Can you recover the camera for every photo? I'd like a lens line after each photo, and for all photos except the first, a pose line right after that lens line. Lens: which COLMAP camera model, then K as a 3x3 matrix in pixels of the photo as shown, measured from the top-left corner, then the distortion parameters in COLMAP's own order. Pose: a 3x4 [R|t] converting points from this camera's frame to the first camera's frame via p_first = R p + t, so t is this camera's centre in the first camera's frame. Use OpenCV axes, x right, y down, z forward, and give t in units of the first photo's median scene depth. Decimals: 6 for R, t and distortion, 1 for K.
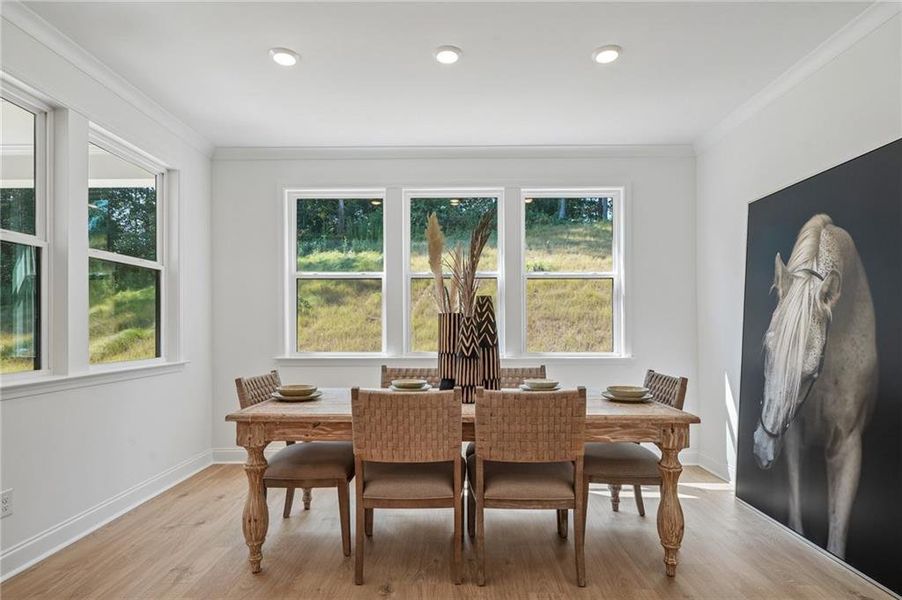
lens RADIAL K [[468.3, 0, 450.1], [0, 468.3, 324.7], [0, 0, 1]] dist [0.011922, 0.000338]
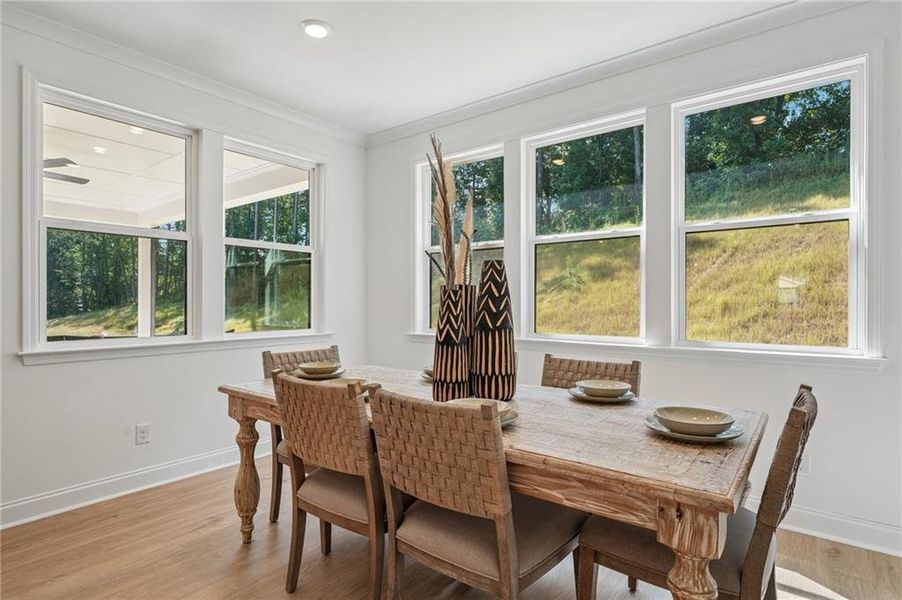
lens RADIAL K [[471.4, 0, 451.0], [0, 471.4, 300.0], [0, 0, 1]] dist [0.001915, -0.000178]
pose [[0.804878, -0.000214, -0.593441, 0.477047], [-0.000604, 0.999999, -0.001181, 0.001139], [0.593440, 0.001309, 0.804877, 0.380221]]
